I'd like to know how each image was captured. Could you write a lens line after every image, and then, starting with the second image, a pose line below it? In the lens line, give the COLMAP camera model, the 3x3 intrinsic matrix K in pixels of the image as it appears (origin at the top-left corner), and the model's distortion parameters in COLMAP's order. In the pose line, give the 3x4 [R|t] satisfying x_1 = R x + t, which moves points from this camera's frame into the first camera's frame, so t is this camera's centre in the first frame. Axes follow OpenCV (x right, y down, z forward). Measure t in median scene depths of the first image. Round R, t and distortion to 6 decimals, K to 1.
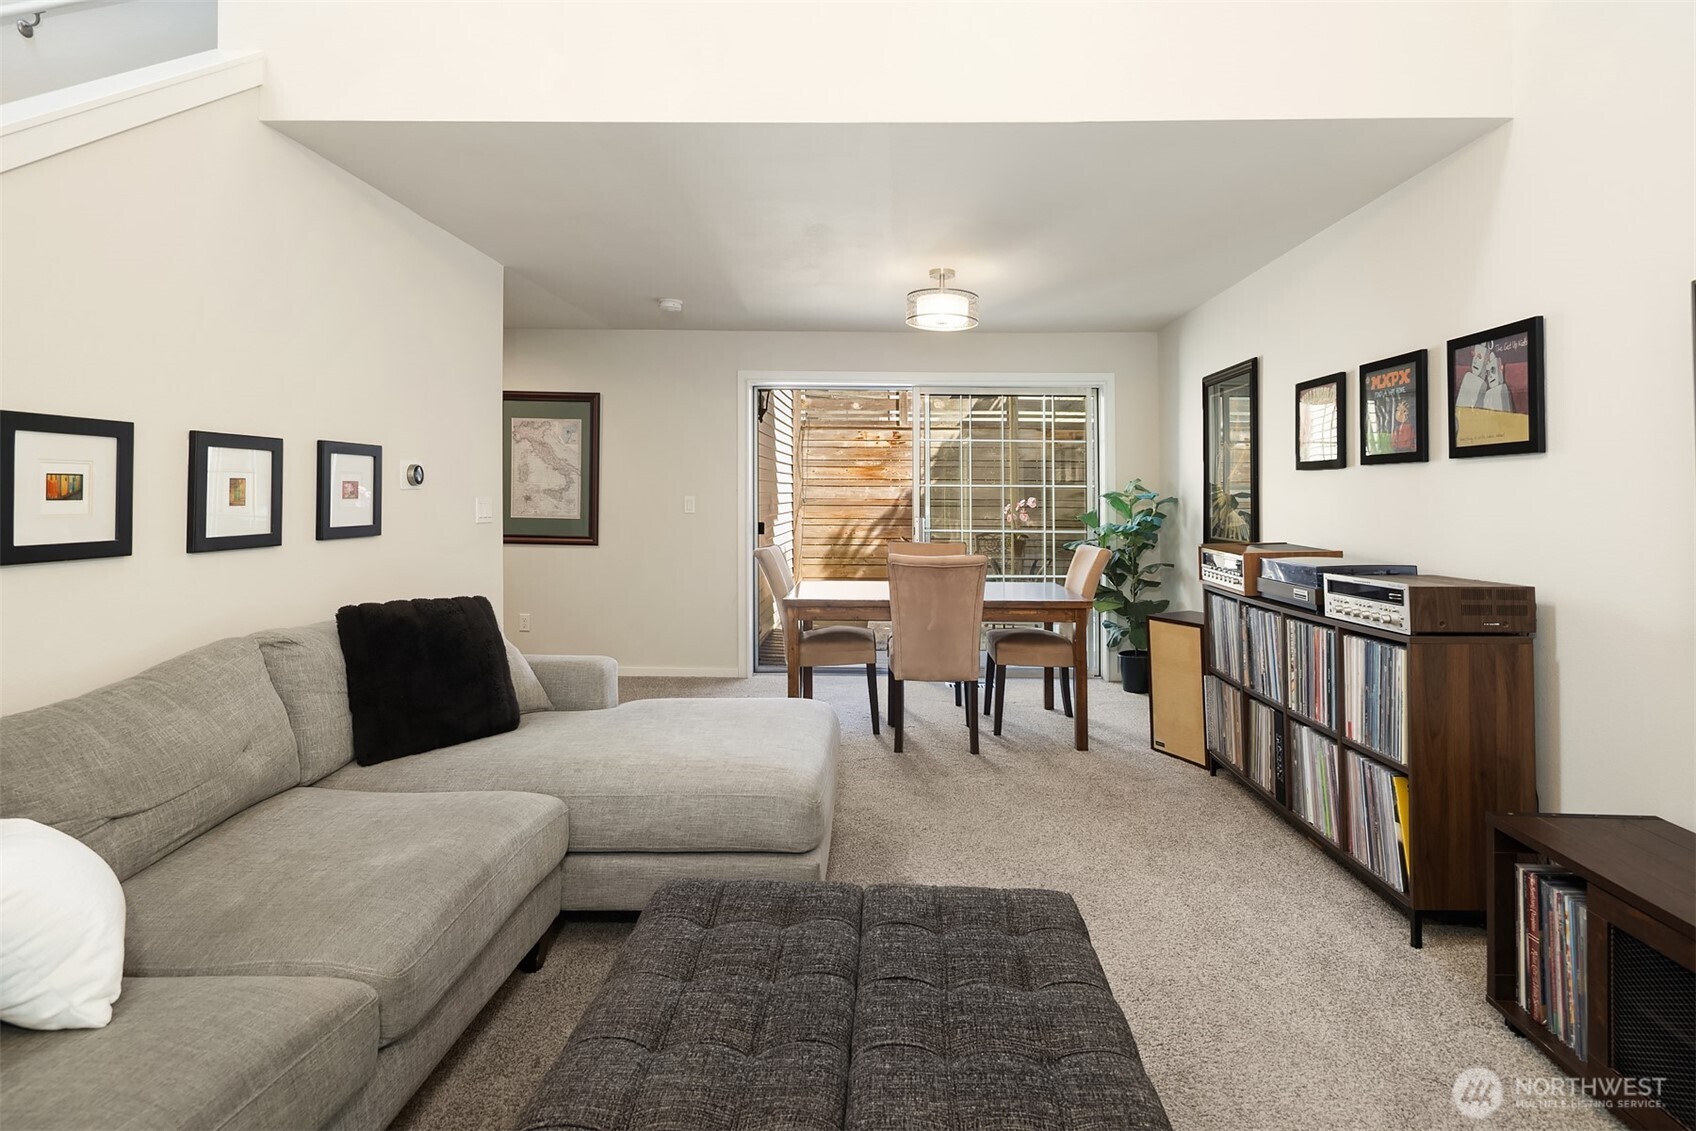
lens RADIAL K [[850.9, 0, 853.7], [0, 850.9, 488.5], [0, 0, 1]] dist [-0.000817, 0.000471]
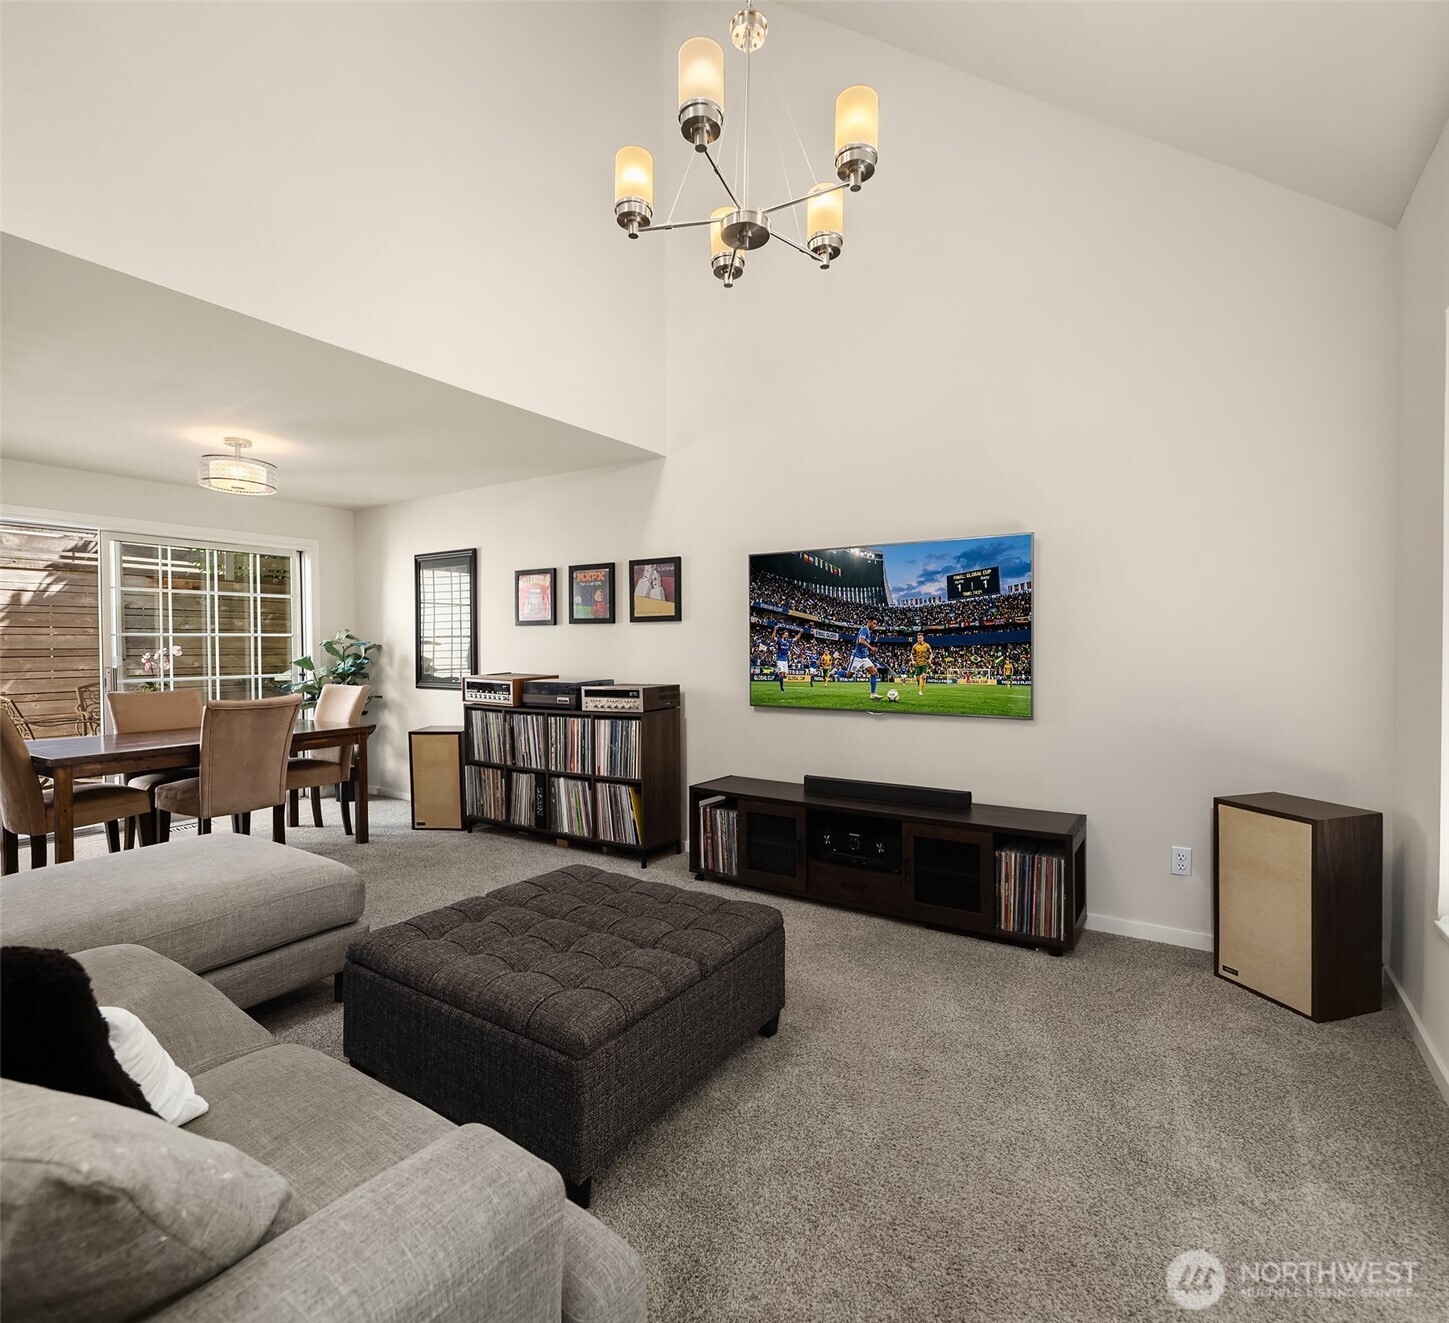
lens RADIAL K [[701.4, 0, 726.1], [0, 701.4, 664.3], [0, 0, 1]] dist [0.000784, 0.000046]
pose [[0.545479, -0.035887, 0.837356, -0.469557], [0.001054, 0.999111, 0.042134, -0.006582], [-0.838124, -0.022101, 0.545032, -0.038940]]
